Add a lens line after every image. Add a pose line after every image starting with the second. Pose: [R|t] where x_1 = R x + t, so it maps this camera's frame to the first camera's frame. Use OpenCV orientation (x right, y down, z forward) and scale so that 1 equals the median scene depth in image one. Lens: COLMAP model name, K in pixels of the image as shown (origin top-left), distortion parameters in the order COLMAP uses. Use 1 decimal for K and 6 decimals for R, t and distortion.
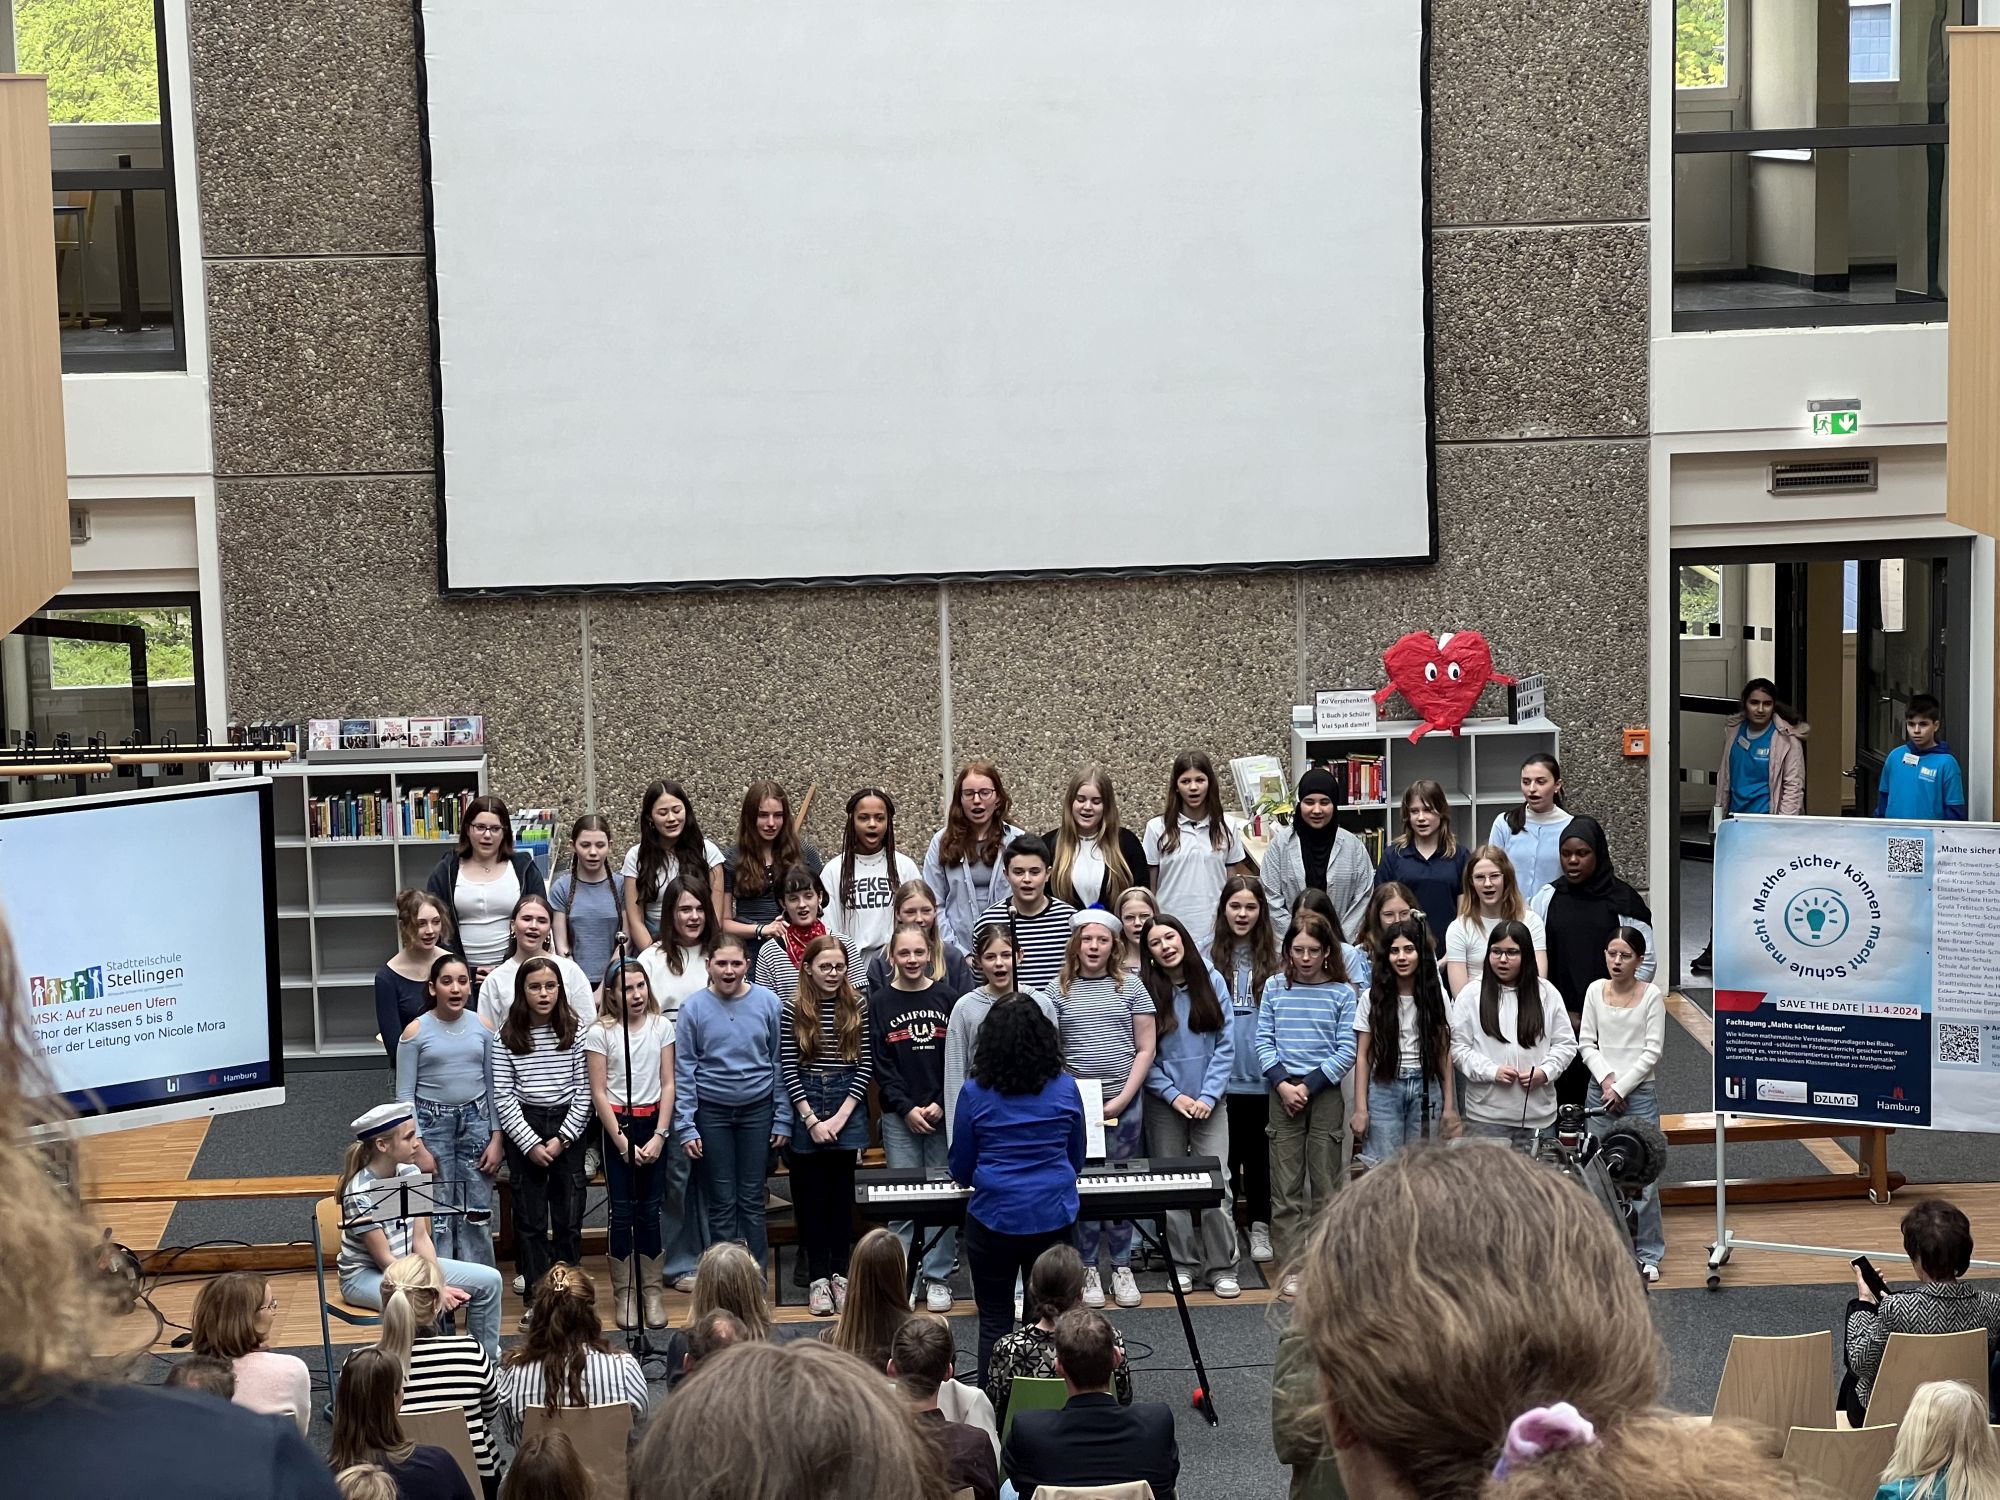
lens RADIAL K [[4567.9, 0, 1000.0], [0, 4567.9, 750.0], [0, 0, 1]] dist [-0.158272, 7.220381]
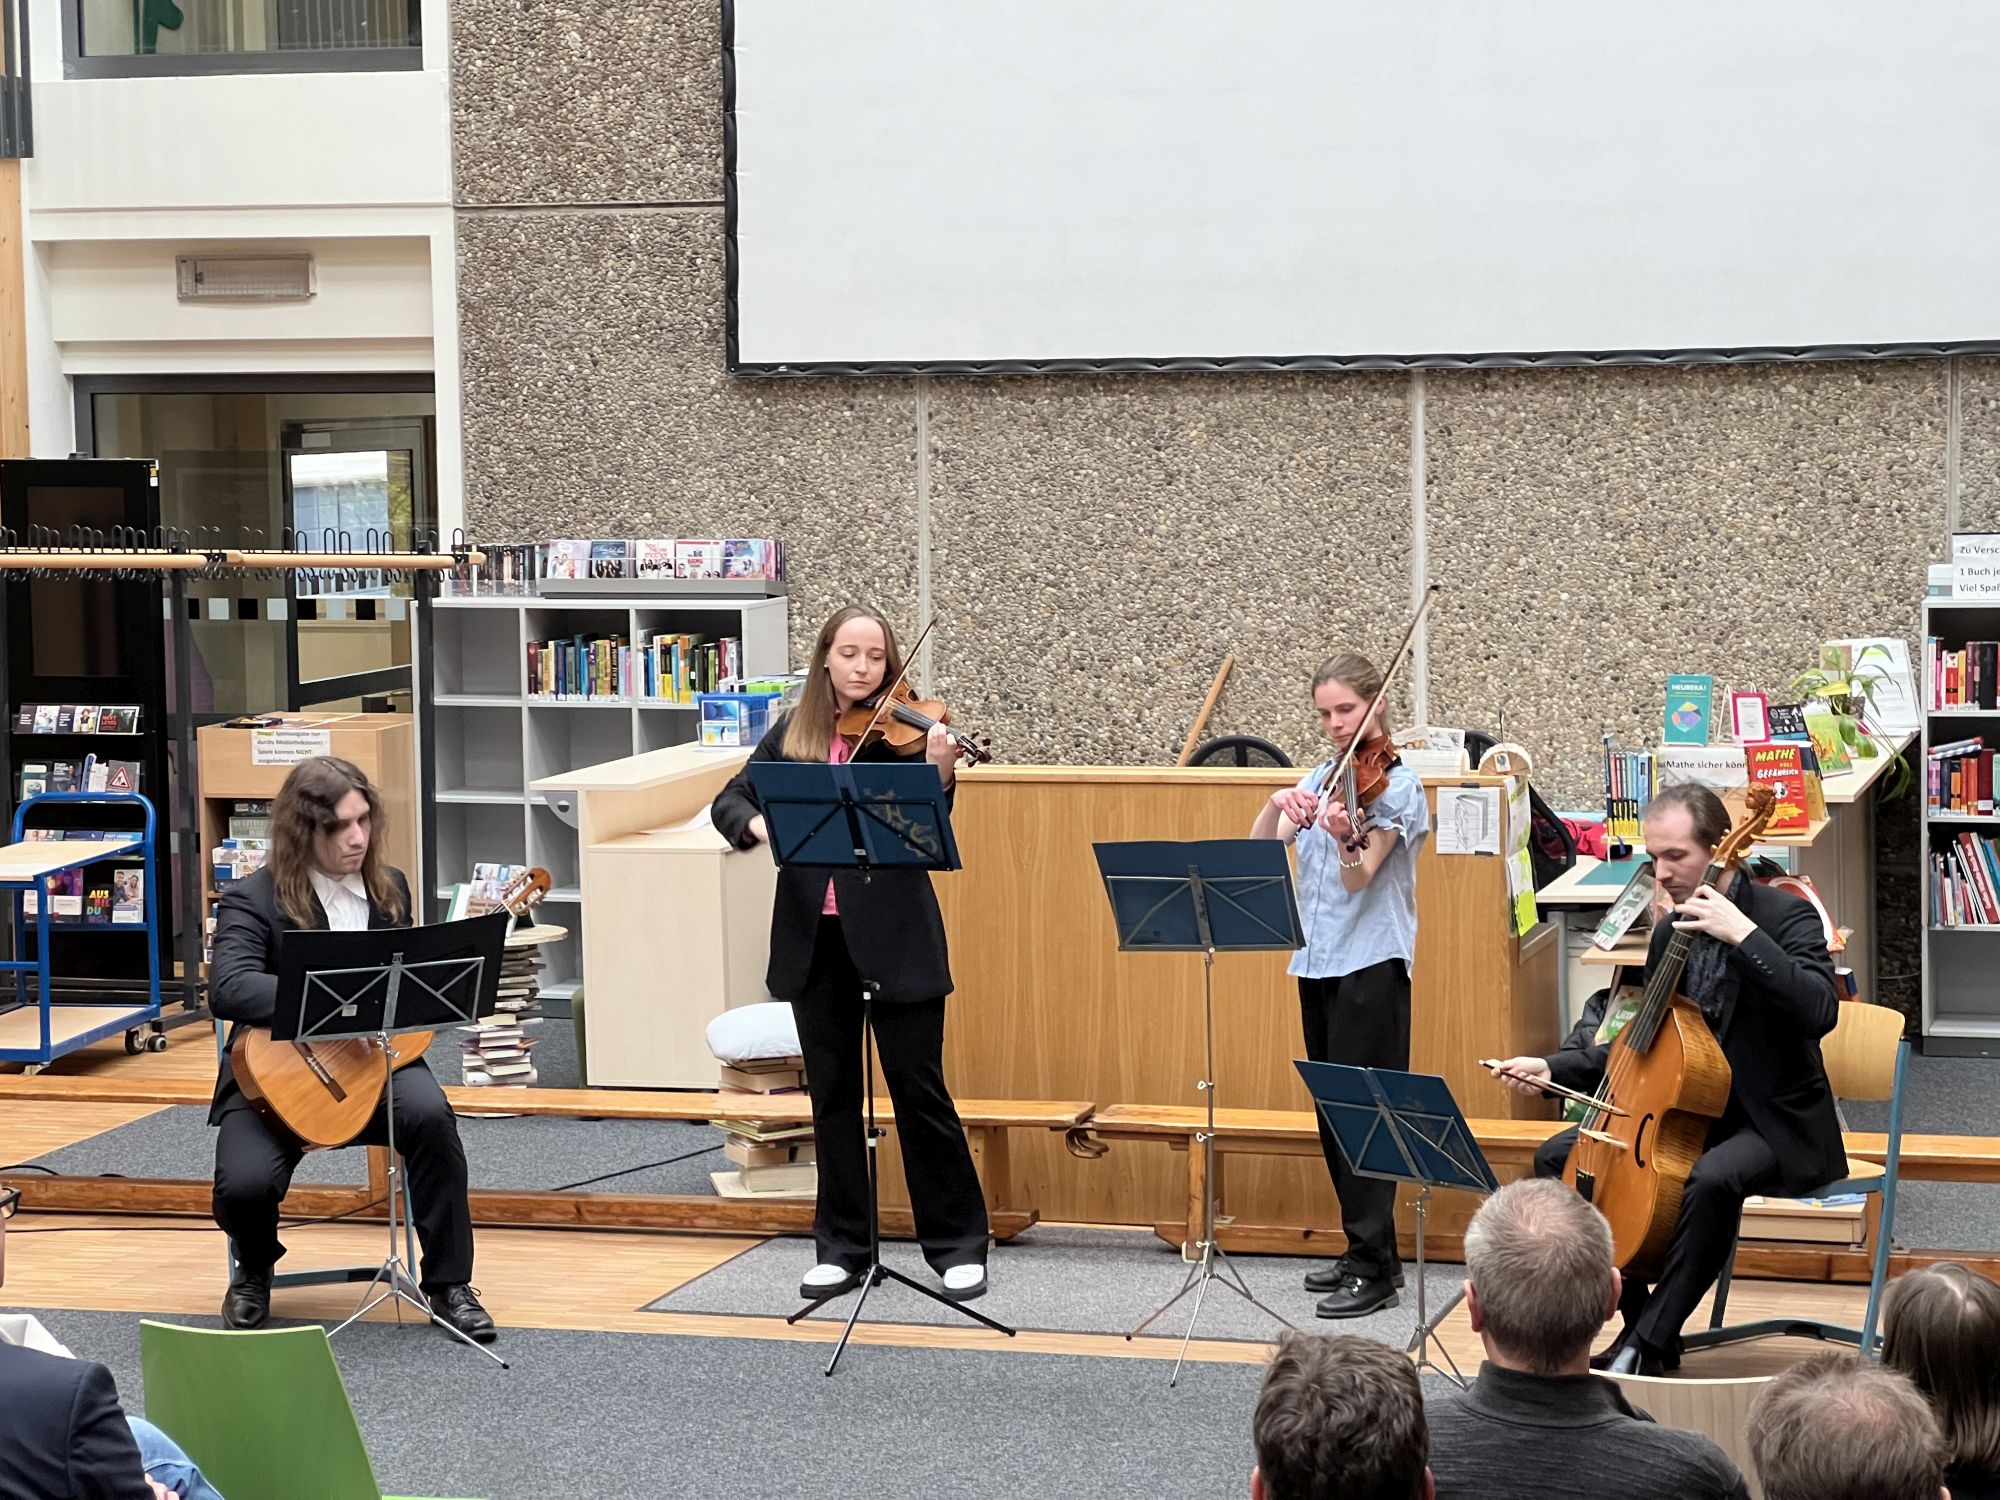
lens RADIAL K [[4567.9, 0, 1000.0], [0, 4567.9, 750.0], [0, 0, 1]] dist [-0.158272, 7.220381]
pose [[0.943859, 0.041115, -0.327781, 0.157921], [-0.055518, 0.997854, -0.034702, 0.048558], [0.325651, 0.050952, 0.944116, 0.330596]]
